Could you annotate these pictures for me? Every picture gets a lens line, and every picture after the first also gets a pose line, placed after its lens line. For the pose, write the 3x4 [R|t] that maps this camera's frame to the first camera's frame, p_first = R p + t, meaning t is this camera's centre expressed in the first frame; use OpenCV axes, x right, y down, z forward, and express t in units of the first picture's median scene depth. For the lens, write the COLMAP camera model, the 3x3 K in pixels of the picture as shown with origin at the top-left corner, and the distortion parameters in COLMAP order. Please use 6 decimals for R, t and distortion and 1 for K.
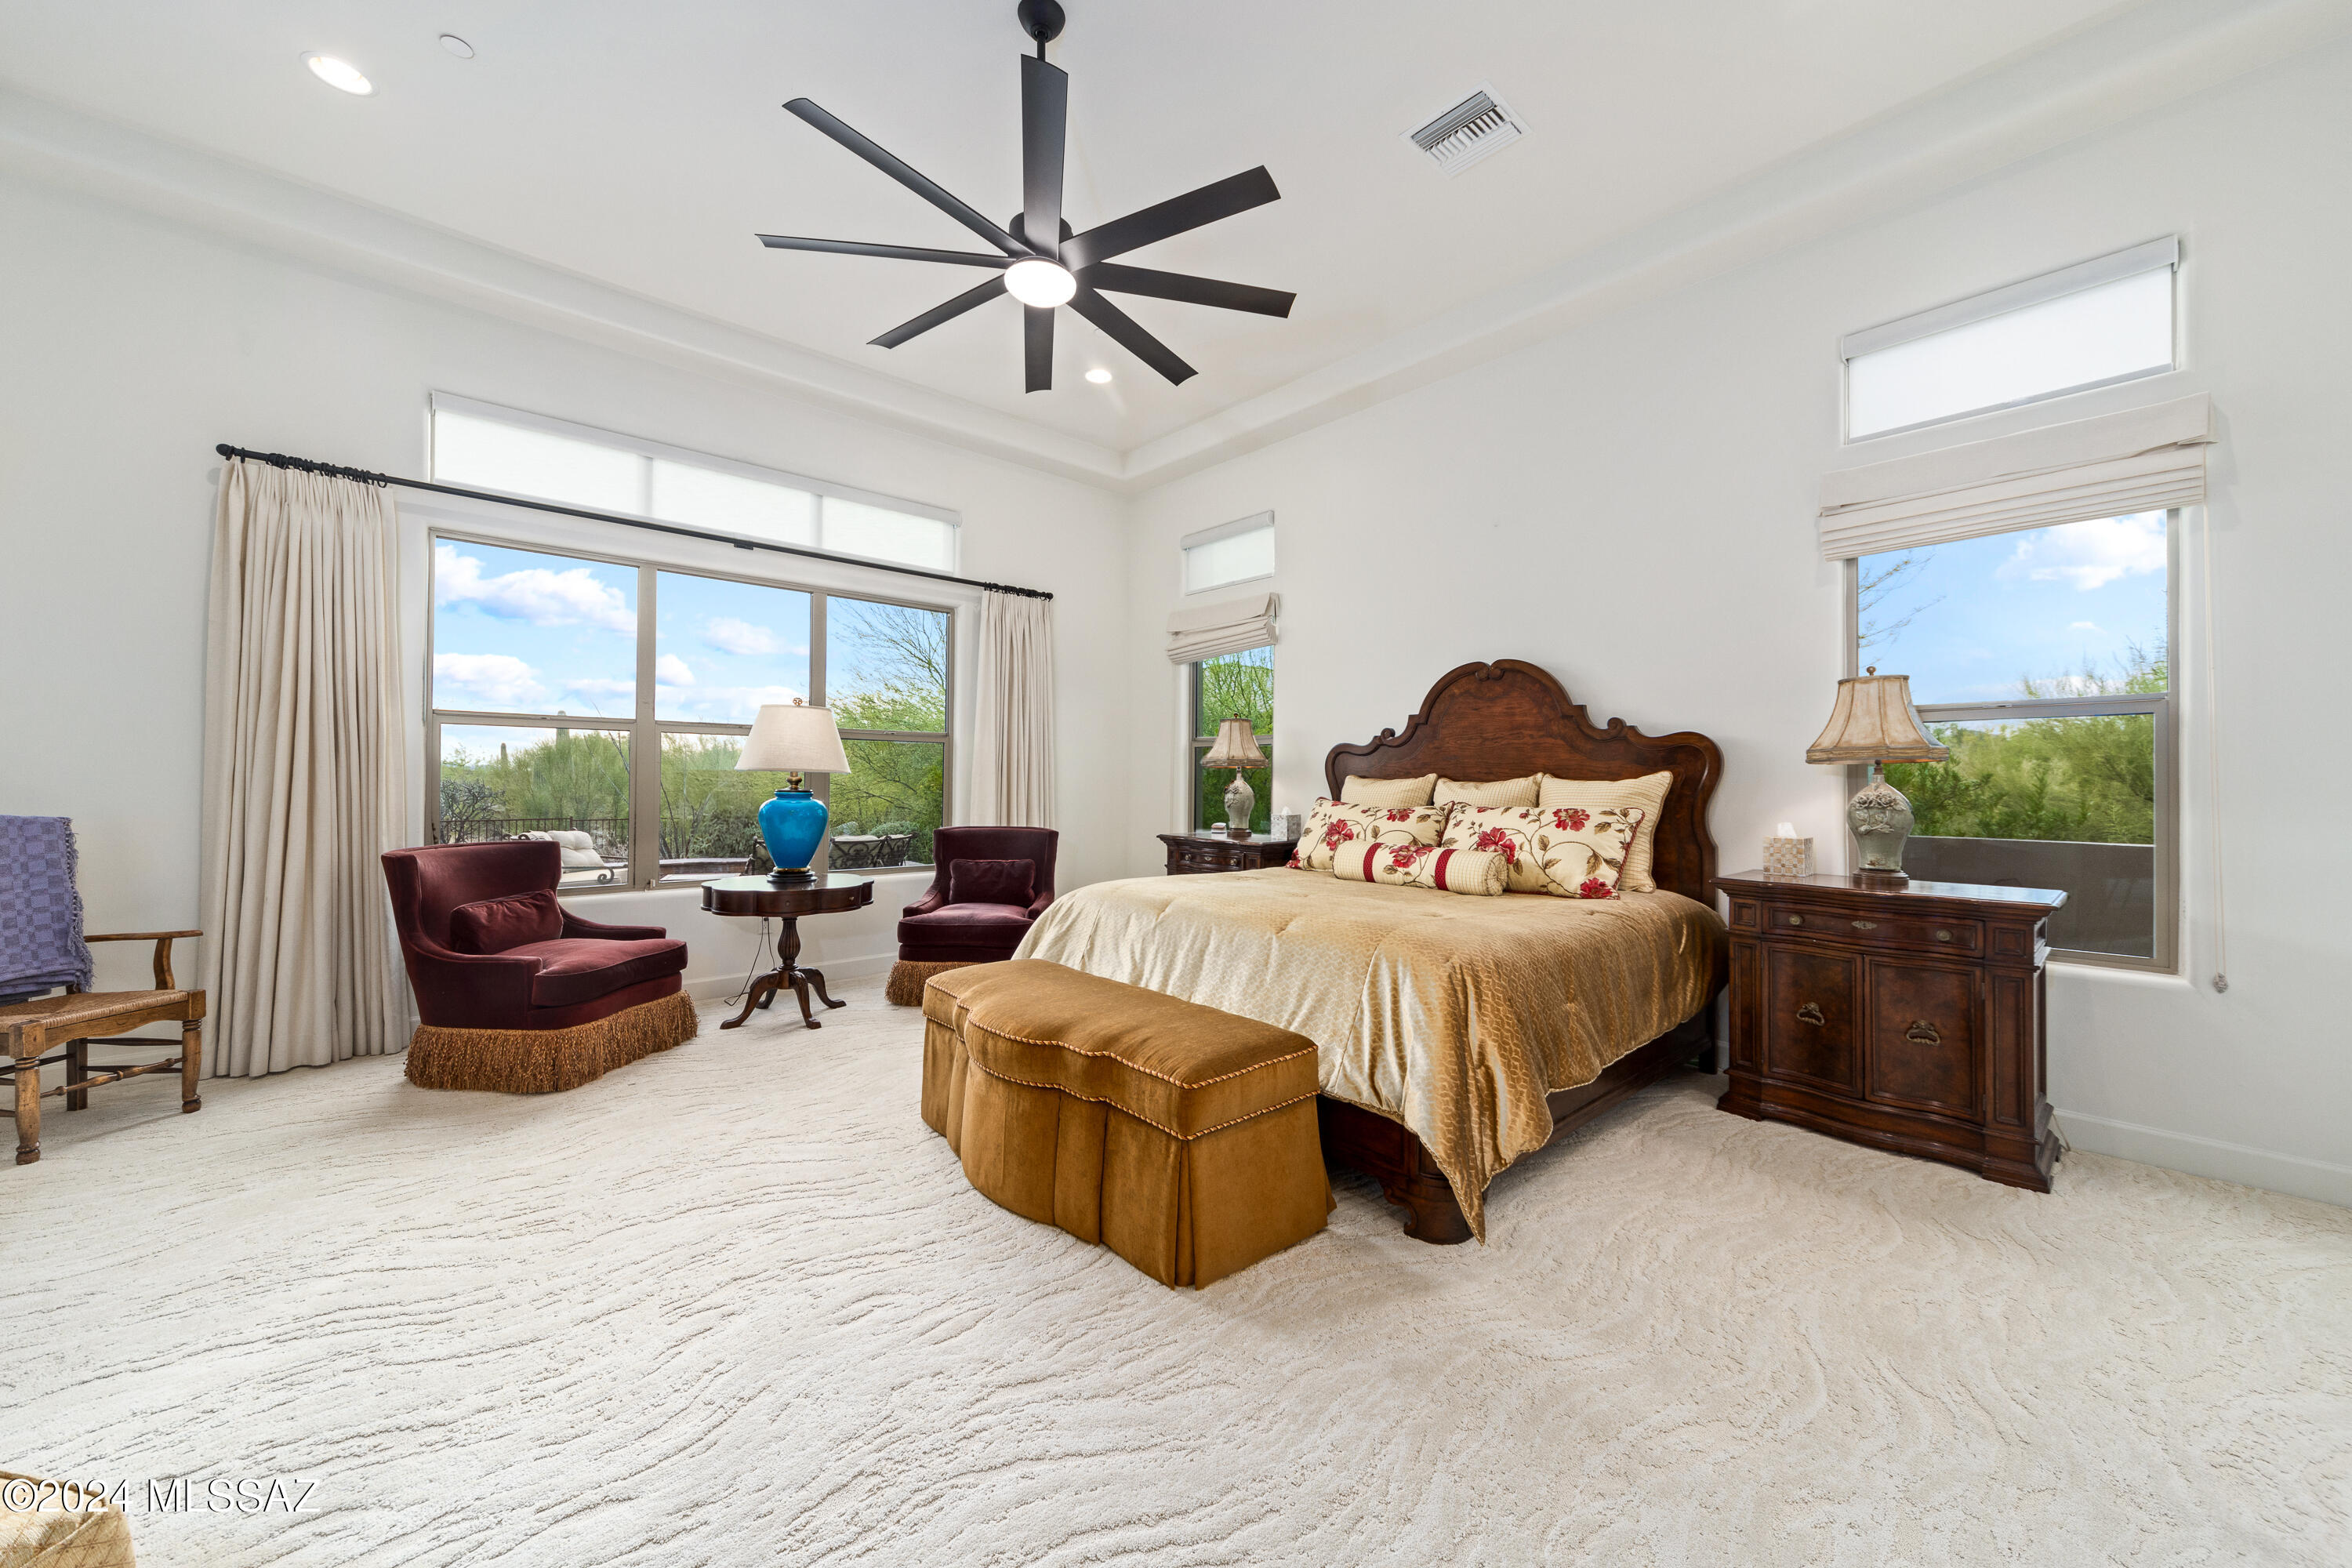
lens RADIAL K [[859.9, 0, 1176.0], [0, 859.9, 784.0], [0, 0, 1]] dist [0.003839, 0.000213]
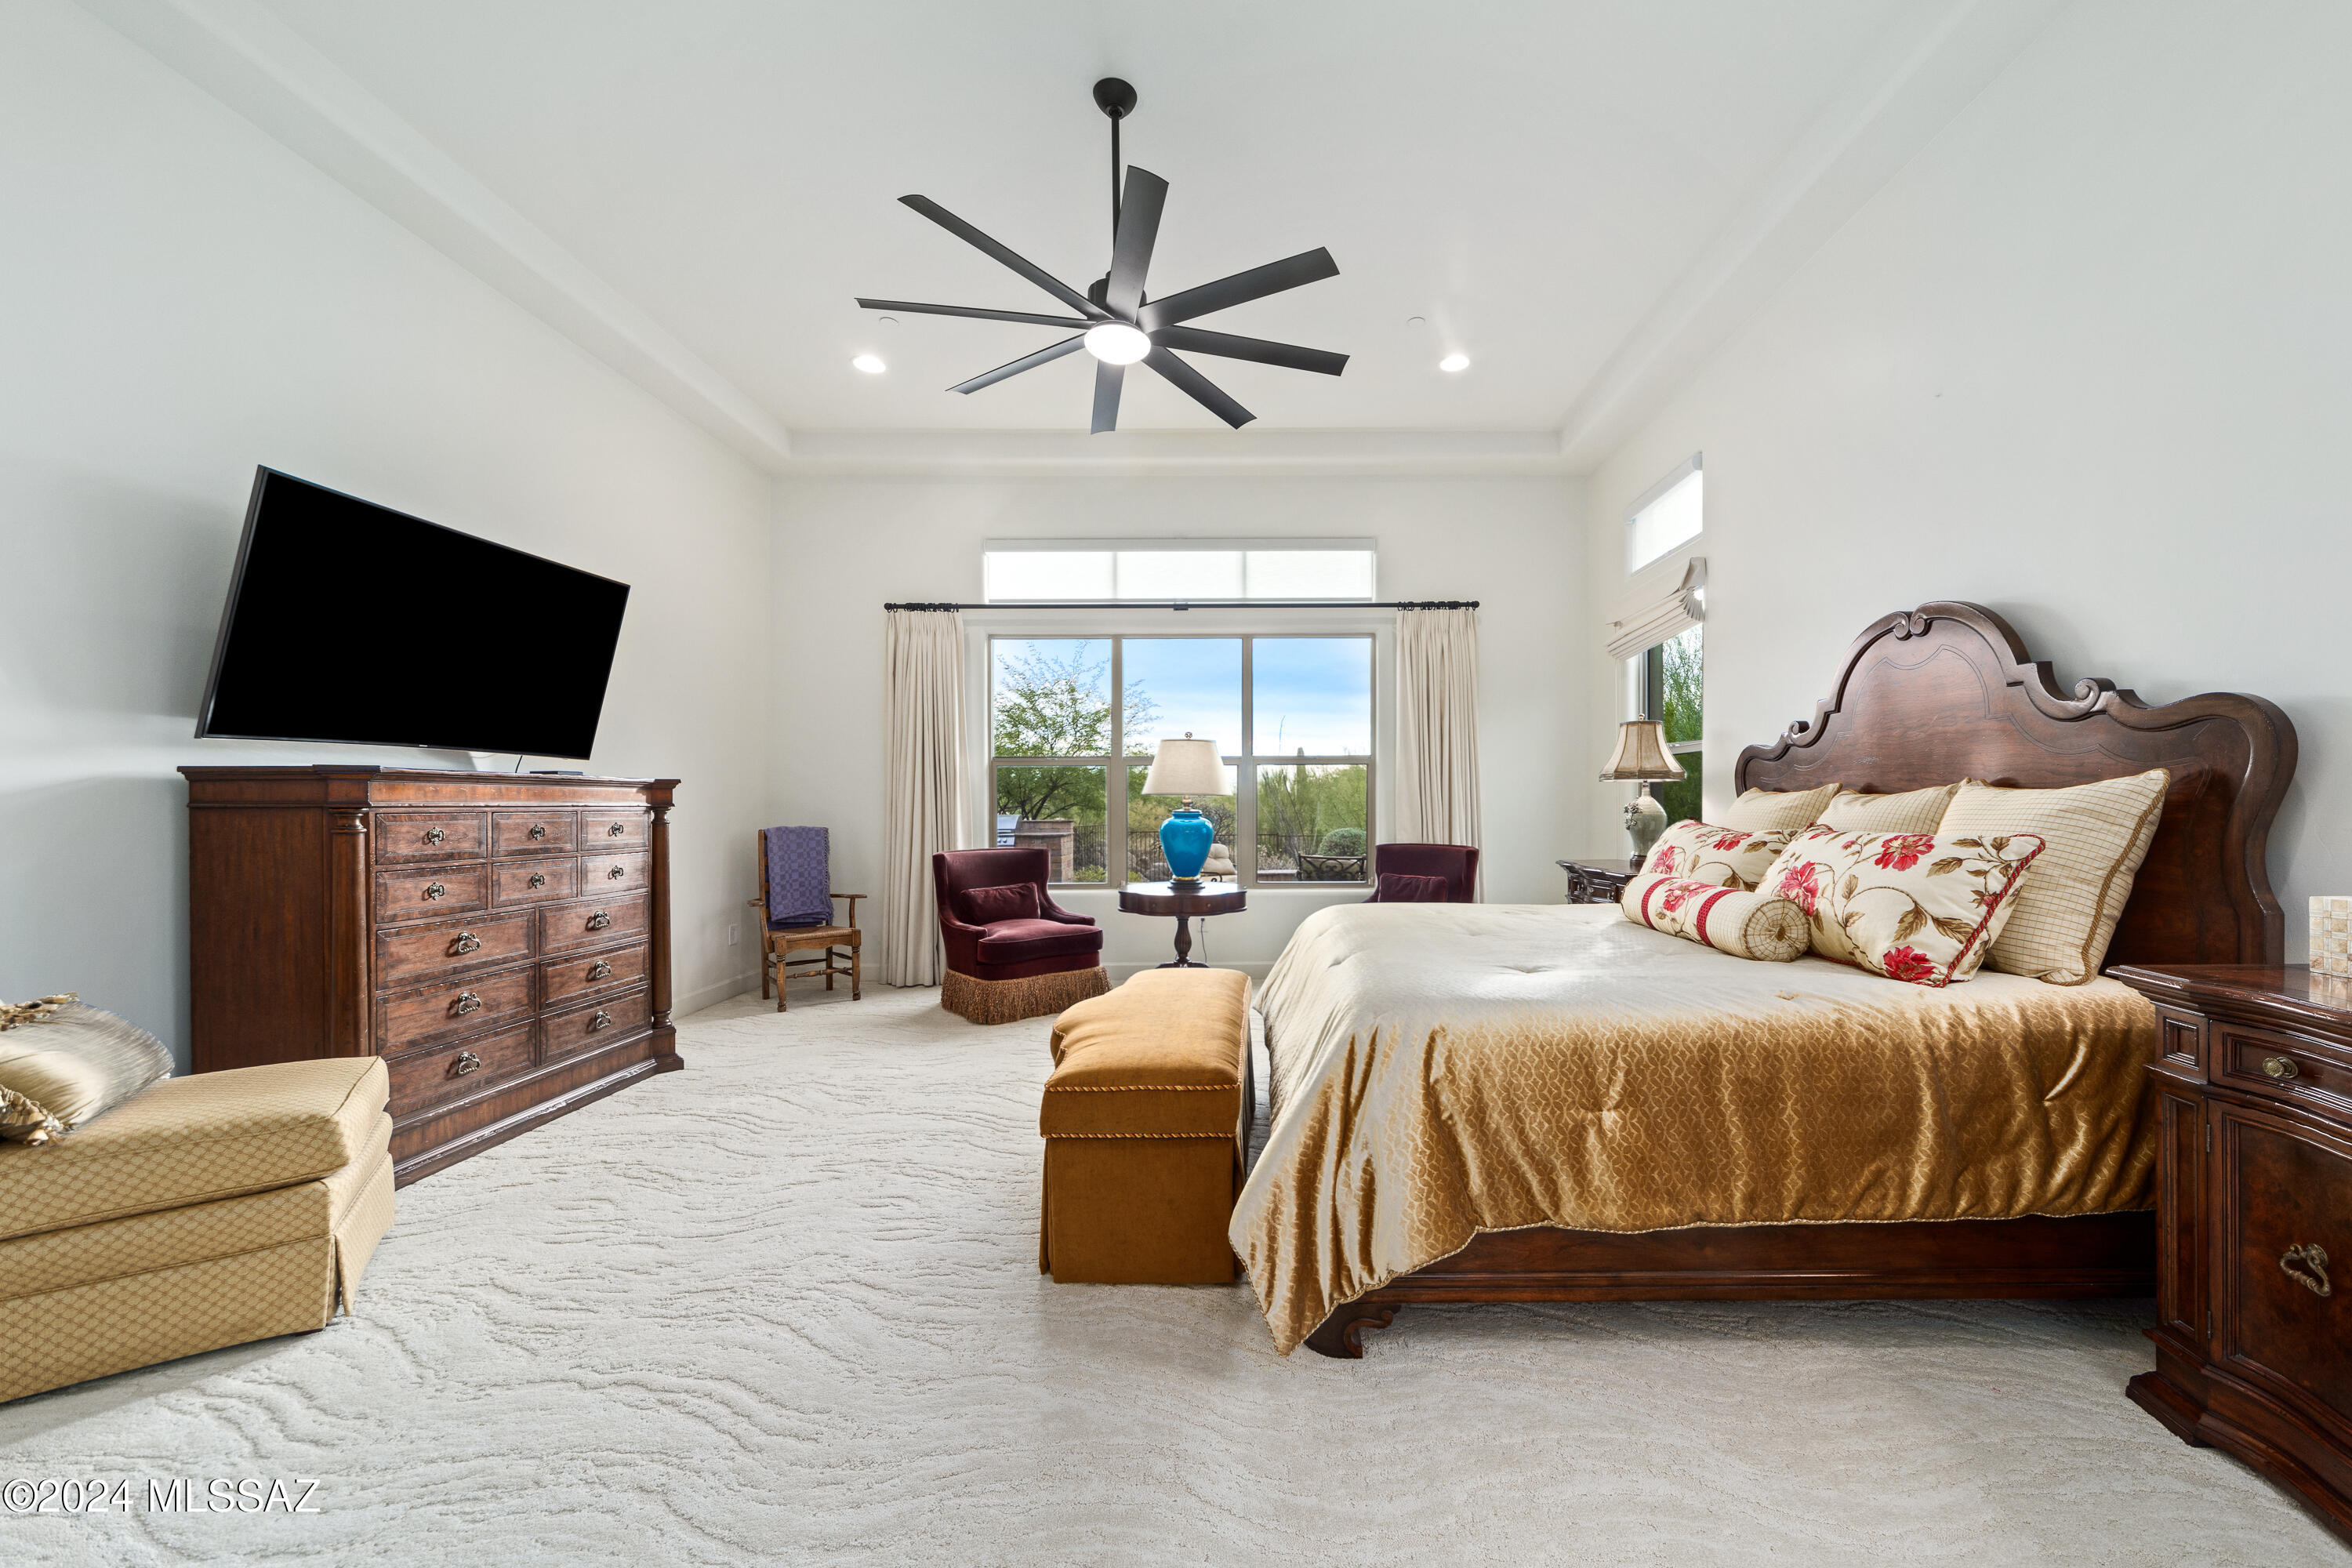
lens RADIAL K [[843.4, 0, 1179.7], [0, 843.4, 812.2], [0, 0, 1]] dist [-0.000186, -0.000079]
pose [[0.750600, -0.002812, -0.660751, 0.428563], [0.007872, 0.999958, 0.004687, 0.004739], [0.660710, -0.008719, 0.750591, 0.173751]]
